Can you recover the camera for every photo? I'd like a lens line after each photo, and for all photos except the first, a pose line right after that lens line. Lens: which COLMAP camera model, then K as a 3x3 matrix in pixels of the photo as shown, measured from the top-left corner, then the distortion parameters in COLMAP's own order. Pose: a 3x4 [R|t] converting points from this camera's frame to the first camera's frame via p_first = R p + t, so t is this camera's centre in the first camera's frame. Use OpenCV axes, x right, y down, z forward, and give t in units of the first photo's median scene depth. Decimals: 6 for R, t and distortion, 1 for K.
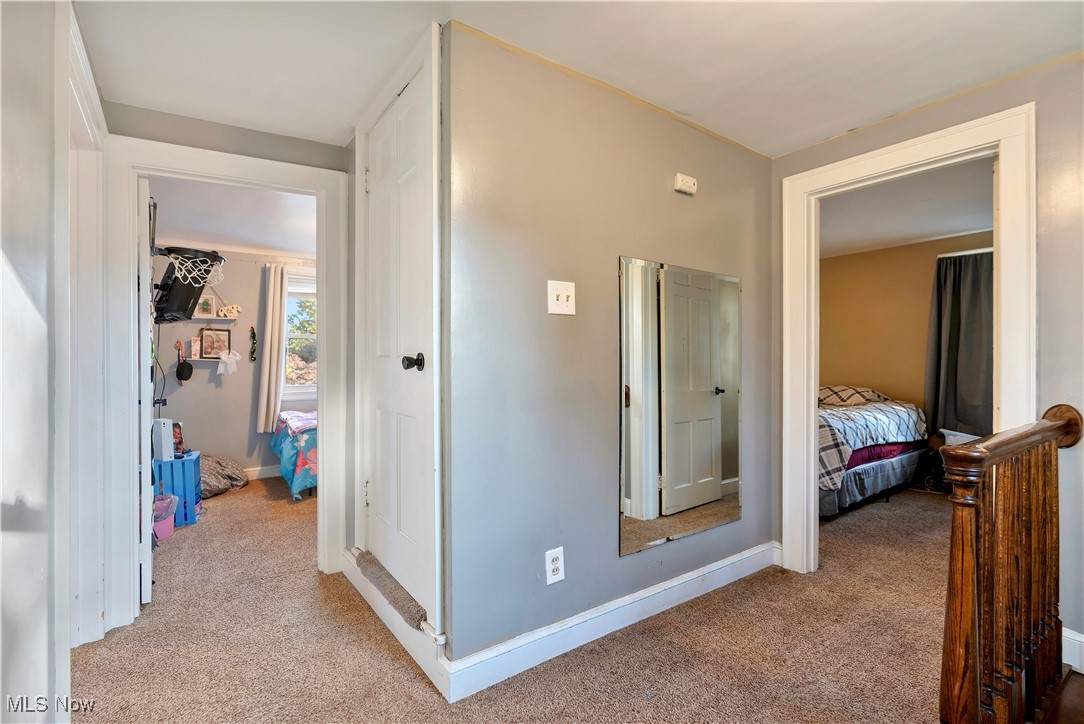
lens RADIAL K [[494.3, 0, 542.0], [0, 494.3, 362.0], [0, 0, 1]] dist [-0.001174, 0.000469]
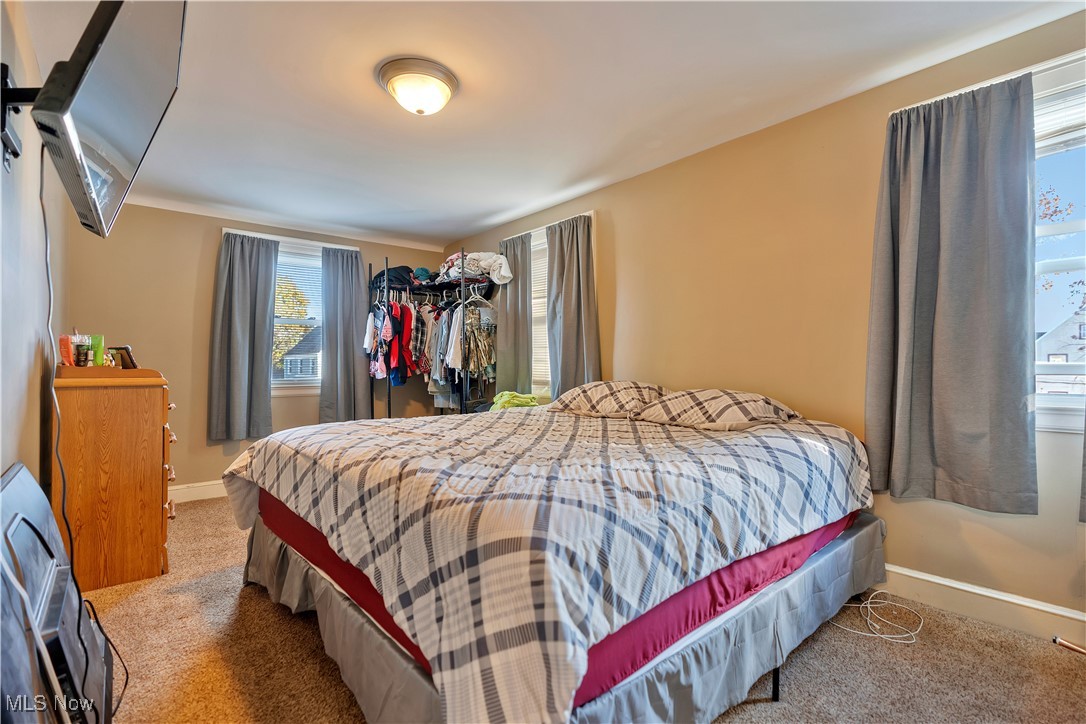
lens RADIAL K [[495.2, 0, 543.0], [0, 495.2, 362.0], [0, 0, 1]] dist [-0.001174, 0.000469]
pose [[0.996511, -0.002385, 0.083431, 0.444538], [0.002728, 0.999988, -0.003994, 0.024504], [-0.083421, 0.004208, 0.996506, 0.576090]]
